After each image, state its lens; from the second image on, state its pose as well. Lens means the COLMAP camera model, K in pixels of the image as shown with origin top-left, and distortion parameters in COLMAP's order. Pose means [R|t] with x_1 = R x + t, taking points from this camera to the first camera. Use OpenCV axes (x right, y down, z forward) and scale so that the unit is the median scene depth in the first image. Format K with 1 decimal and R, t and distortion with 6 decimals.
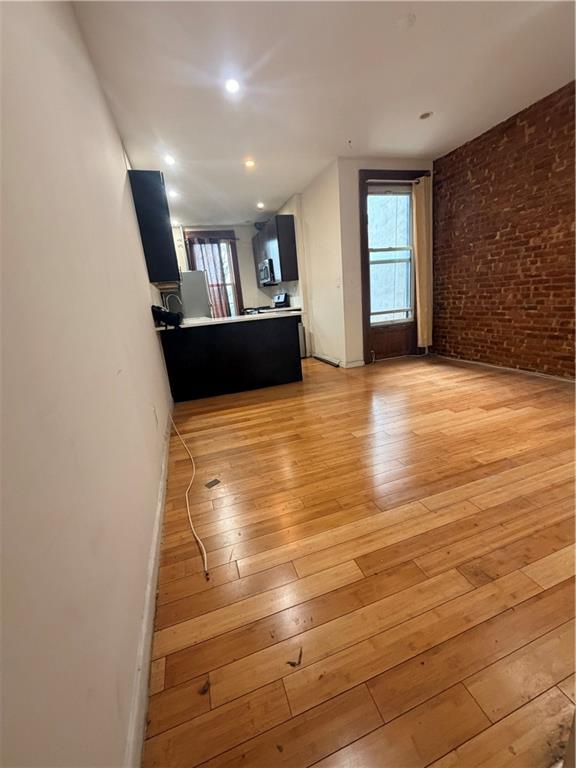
lens RADIAL K [[304.6, 0, 286.9], [0, 304.6, 383.5], [0, 0, 1]] dist [-0.002359, -0.000458]
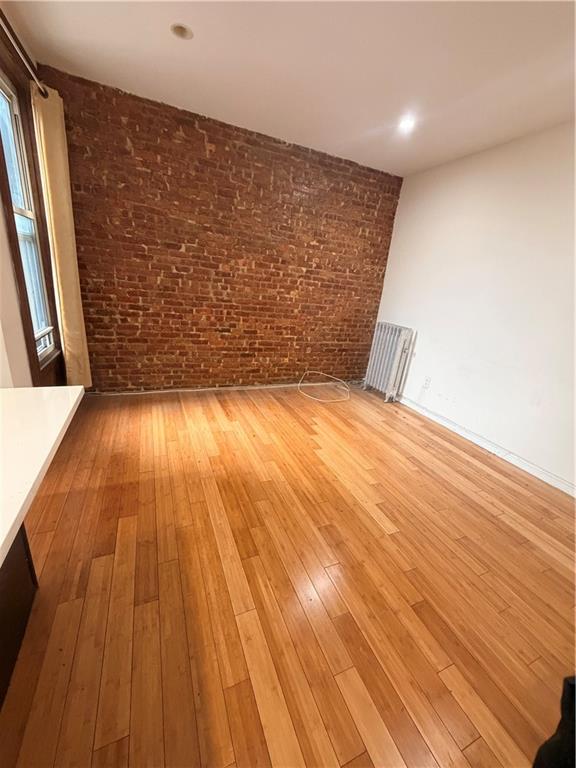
lens RADIAL K [[304.6, 0, 286.3], [0, 304.6, 383.4], [0, 0, 1]] dist [-0.002359, -0.000458]
pose [[-0.100042, -0.241986, 0.965108, -0.279715], [0.172946, 0.950980, 0.256371, -0.300679], [-0.979837, 0.192559, -0.053287, 0.861000]]
